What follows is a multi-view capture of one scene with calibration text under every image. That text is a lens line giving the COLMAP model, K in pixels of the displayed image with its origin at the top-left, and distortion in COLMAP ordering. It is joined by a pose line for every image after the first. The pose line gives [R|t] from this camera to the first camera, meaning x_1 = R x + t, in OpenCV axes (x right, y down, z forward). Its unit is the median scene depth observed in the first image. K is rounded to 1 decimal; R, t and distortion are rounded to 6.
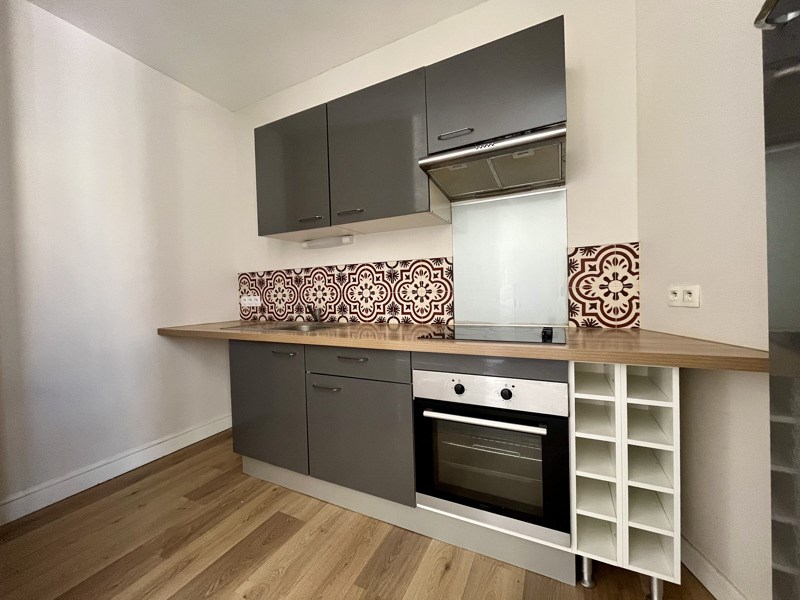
lens RADIAL K [[323.0, 0, 398.0], [0, 323.0, 299.6], [0, 0, 1]] dist [-0.002634, 0.000220]
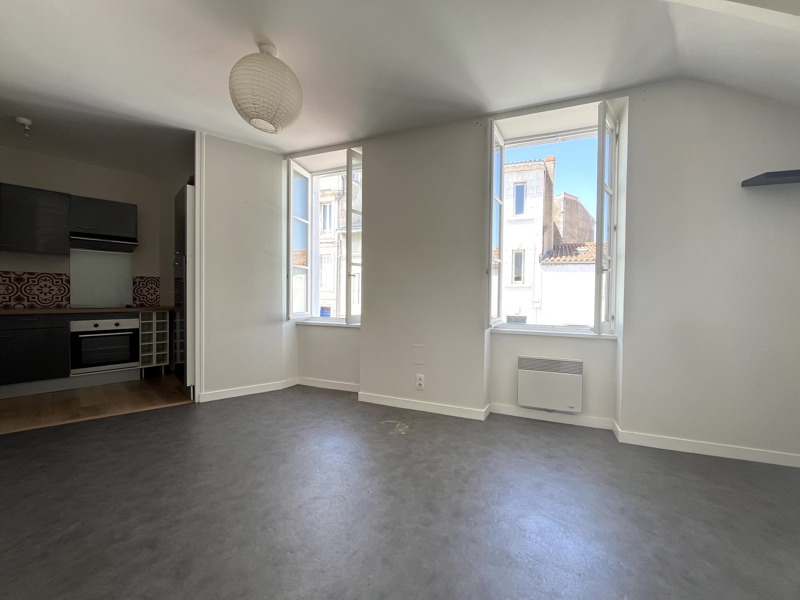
lens RADIAL K [[338.2, 0, 402.6], [0, 338.2, 296.4], [0, 0, 1]] dist [0.000981, 0.000503]
pose [[0.286685, 0.030587, 0.957536, -1.650299], [0.006228, 0.999410, -0.033789, 0.126264], [-0.958005, 0.015651, 0.286326, -2.110281]]
